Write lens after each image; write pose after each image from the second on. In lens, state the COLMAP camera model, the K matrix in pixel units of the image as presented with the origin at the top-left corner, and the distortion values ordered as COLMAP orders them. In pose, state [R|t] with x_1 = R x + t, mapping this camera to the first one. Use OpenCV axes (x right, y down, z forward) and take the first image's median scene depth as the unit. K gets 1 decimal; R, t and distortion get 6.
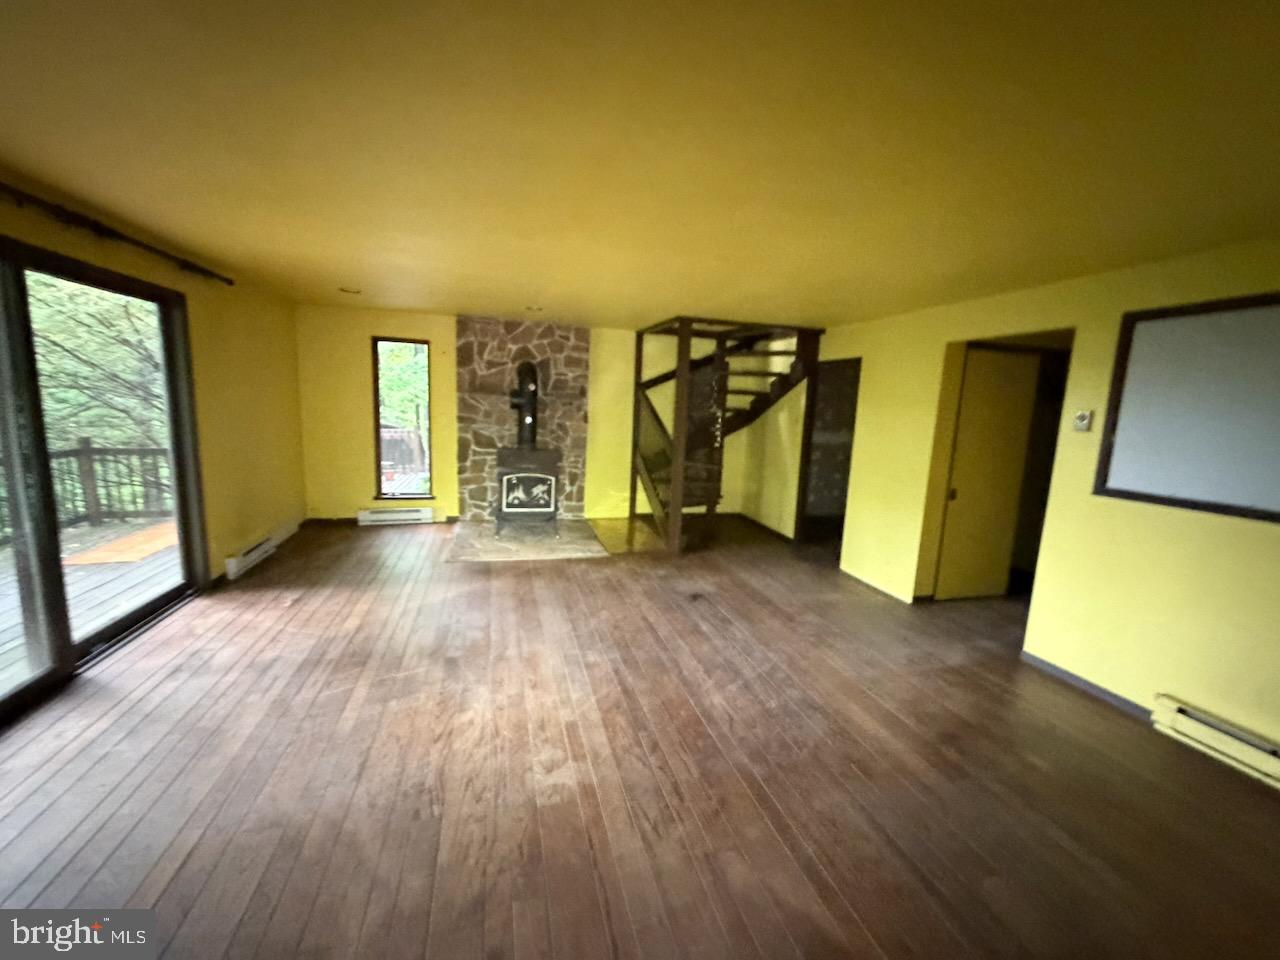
lens RADIAL K [[510.4, 0, 633.8], [0, 510.4, 472.8], [0, 0, 1]] dist [-0.001264, 0.000661]
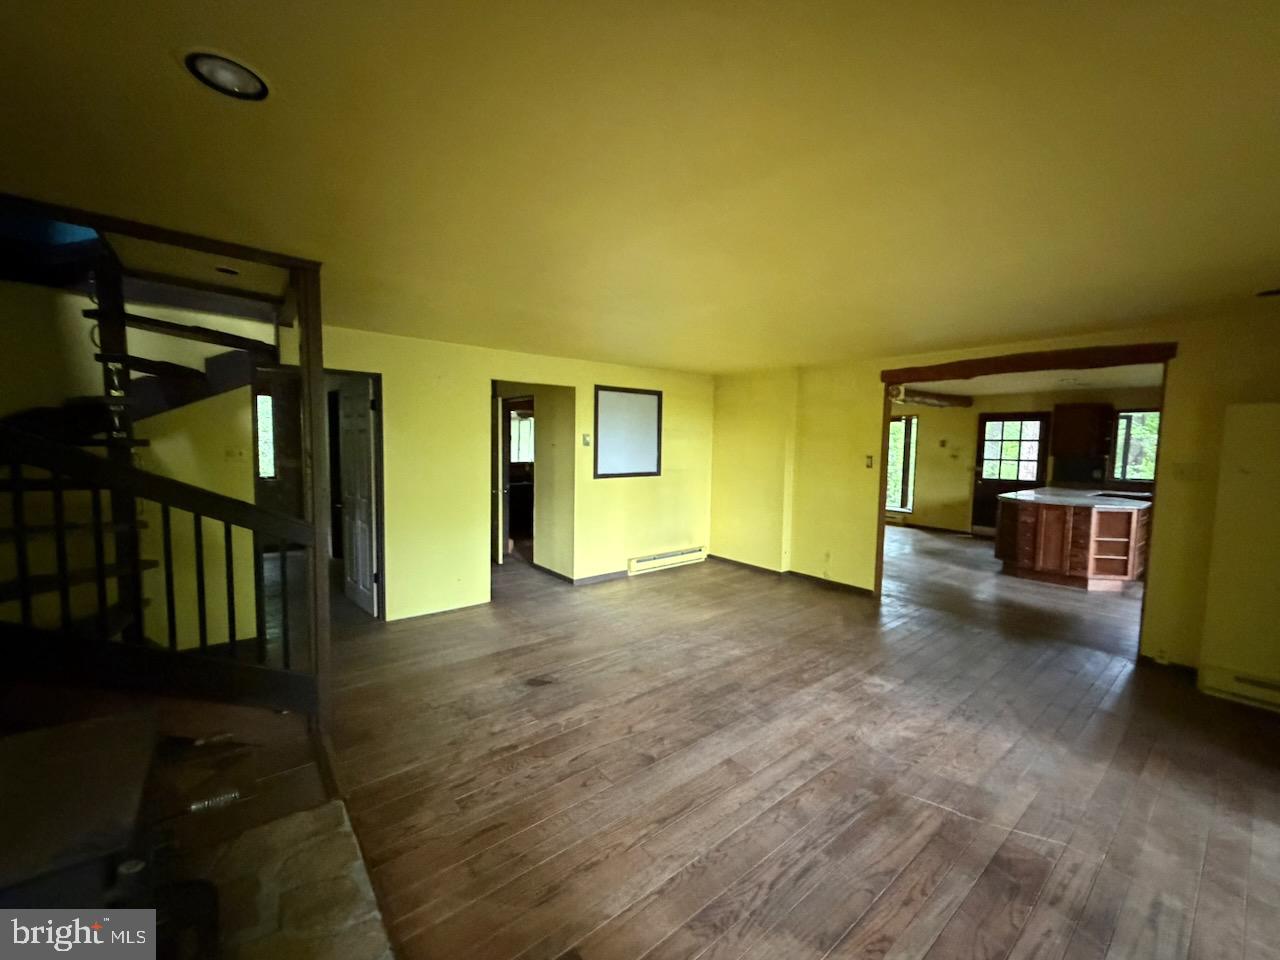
lens RADIAL K [[510.4, 0, 634.9], [0, 510.4, 478.3], [0, 0, 1]] dist [-0.001264, 0.000661]
pose [[-0.396611, -0.116442, 0.910572, -0.880735], [0.094249, 0.981516, 0.166566, -0.262284], [-0.913136, 0.151882, -0.378306, 1.589750]]
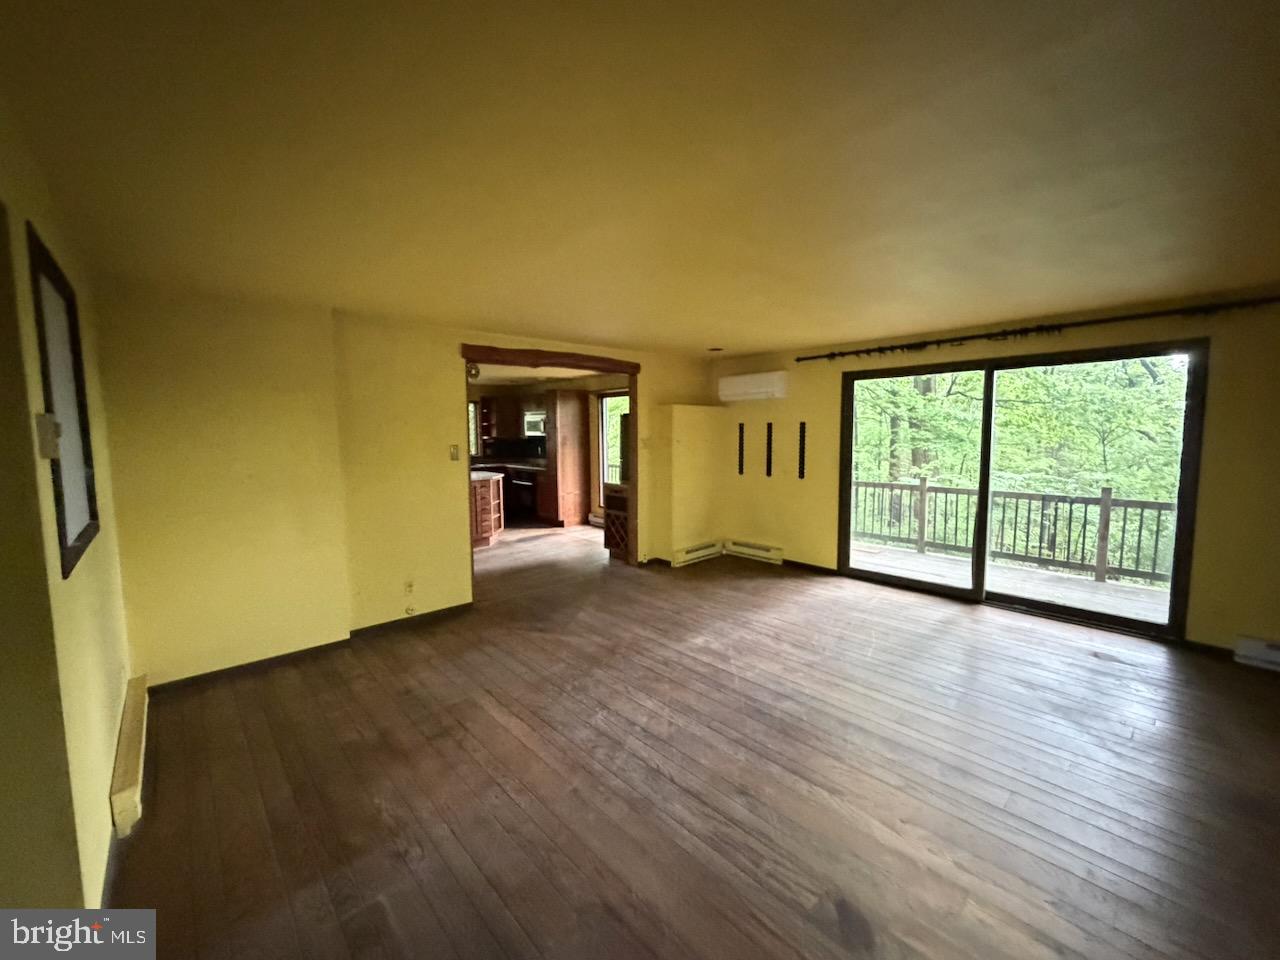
lens RADIAL K [[510.4, 0, 636.0], [0, 510.4, 478.2], [0, 0, 1]] dist [-0.001264, 0.000661]
pose [[-0.891582, 0.003283, -0.452848, 0.625537], [-0.095290, 0.976226, 0.194687, -0.210831], [0.442721, 0.216732, -0.870072, 1.693428]]
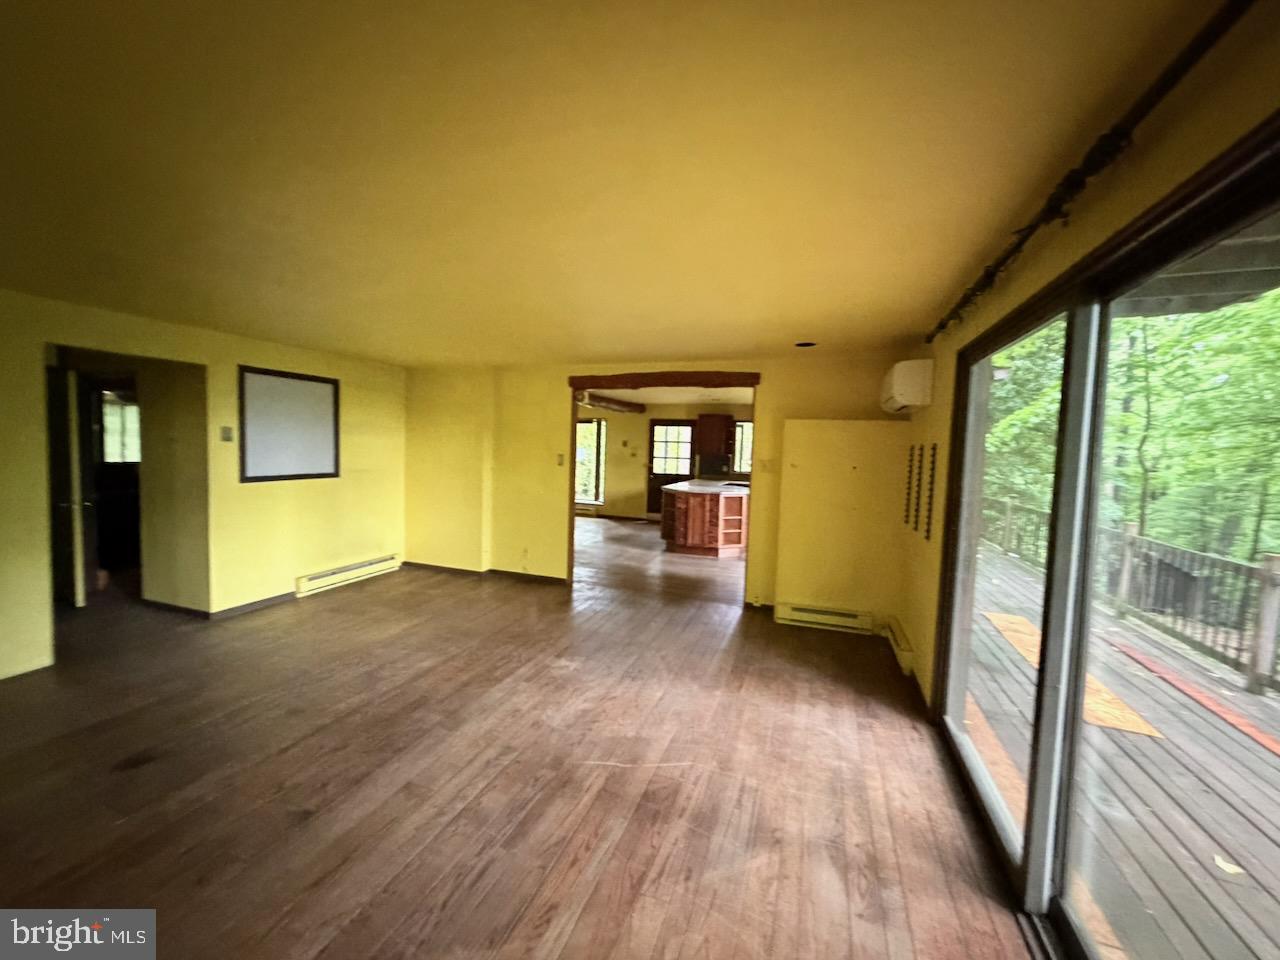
lens RADIAL K [[510.4, 0, 636.3], [0, 510.4, 475.8], [0, 0, 1]] dist [-0.001264, 0.000661]
pose [[-0.816658, -0.101829, 0.568067, -0.907377], [0.013880, 0.980561, 0.195724, -0.258368], [-0.576955, 0.167724, -0.799370, 1.540497]]
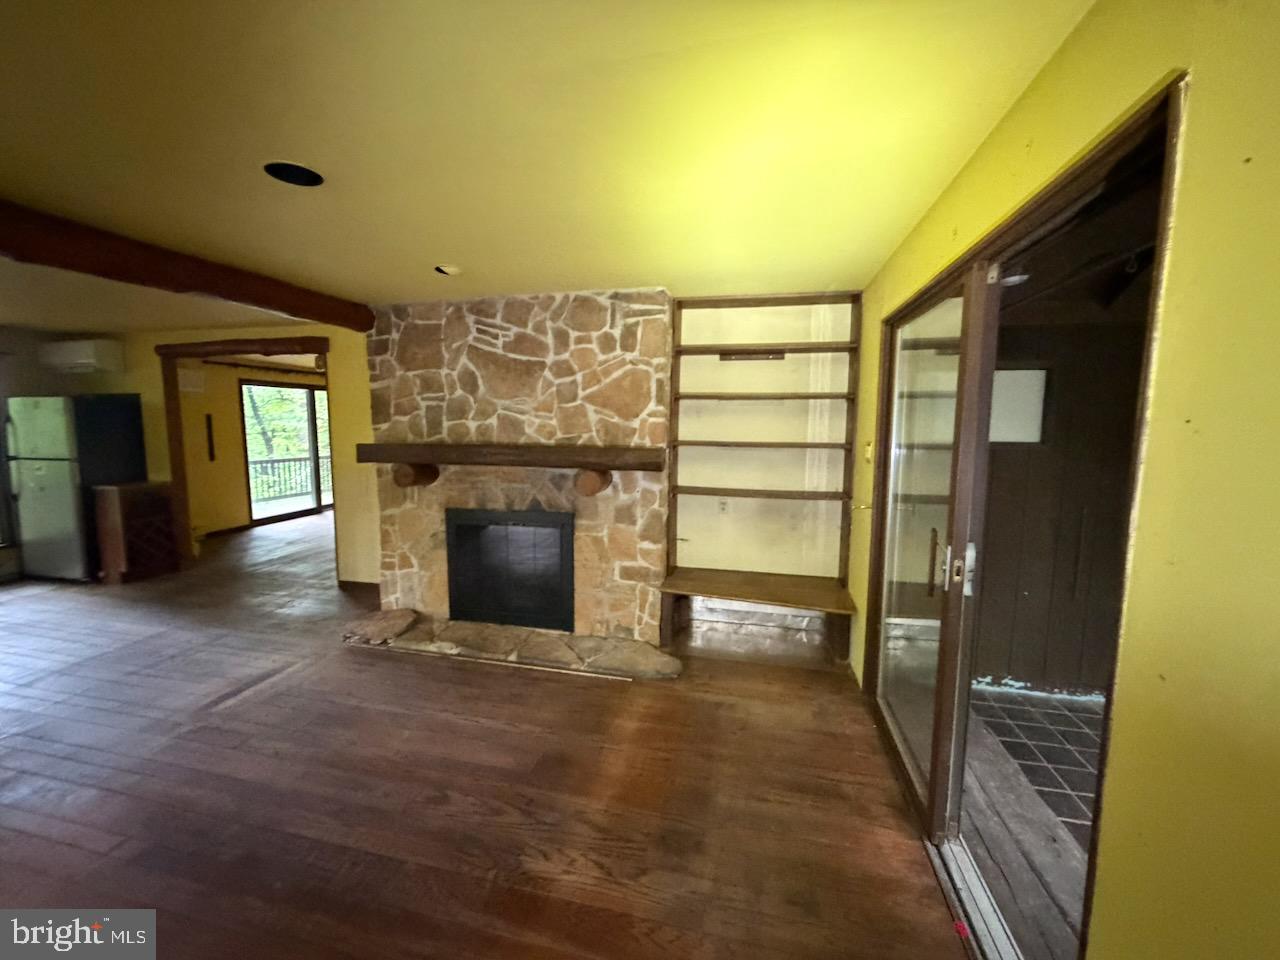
lens RADIAL K [[510.4, 0, 637.4], [0, 510.4, 475.9], [0, 0, 1]] dist [-0.001264, 0.000661]
pose [[0.875506, -0.001706, -0.483203, 2.007129], [-0.020444, 0.998968, -0.040570, 0.225167], [0.482774, 0.045398, 0.874568, -0.801233]]
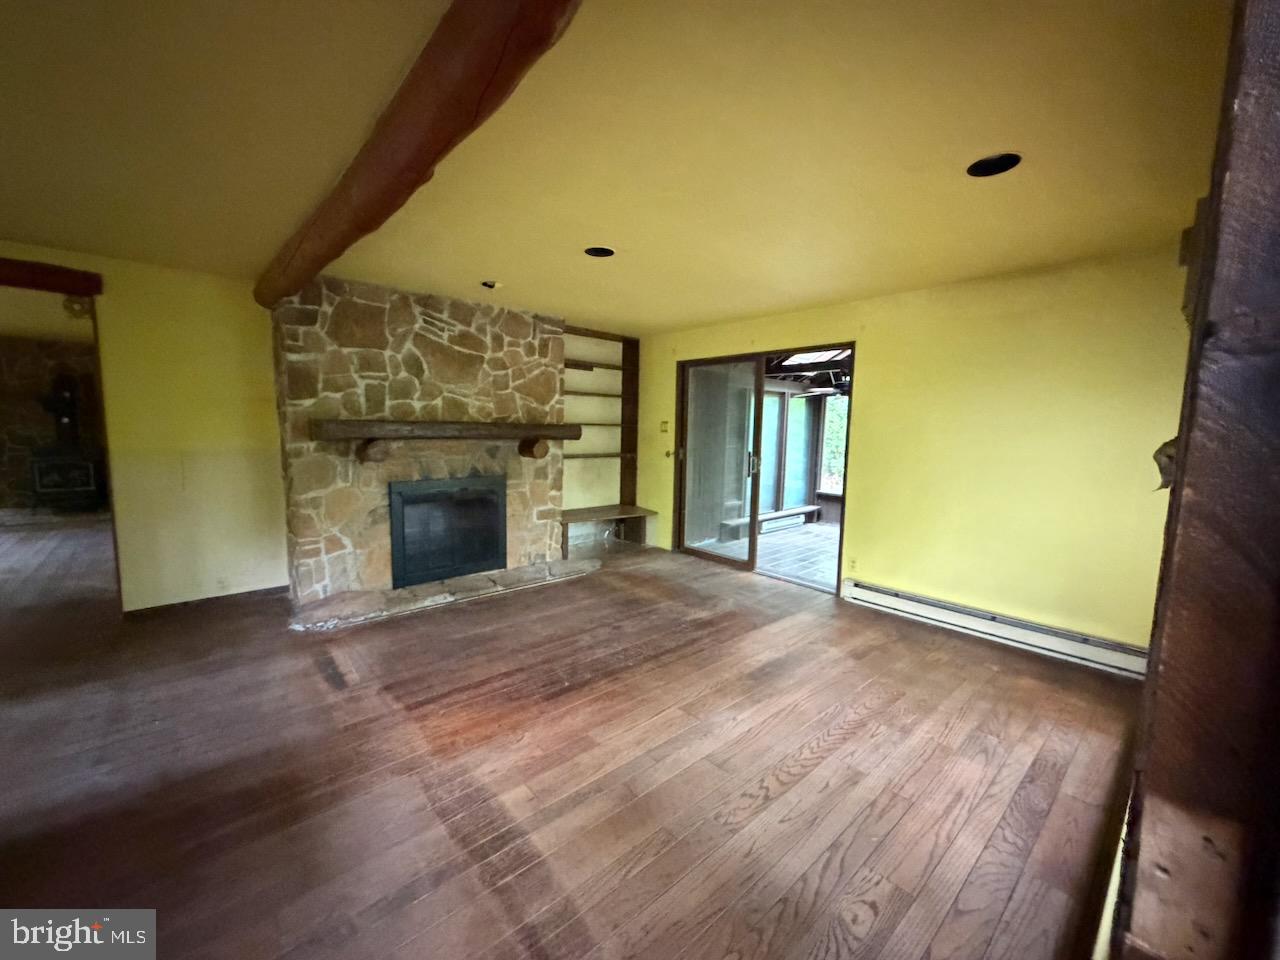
lens RADIAL K [[510.4, 0, 635.4], [0, 510.4, 474.9], [0, 0, 1]] dist [-0.001264, 0.000661]
pose [[0.898354, -0.081537, 0.431638, 0.963512], [0.090460, 0.995900, -0.000145, 0.302217], [-0.429857, 0.039176, 0.902047, -1.408936]]
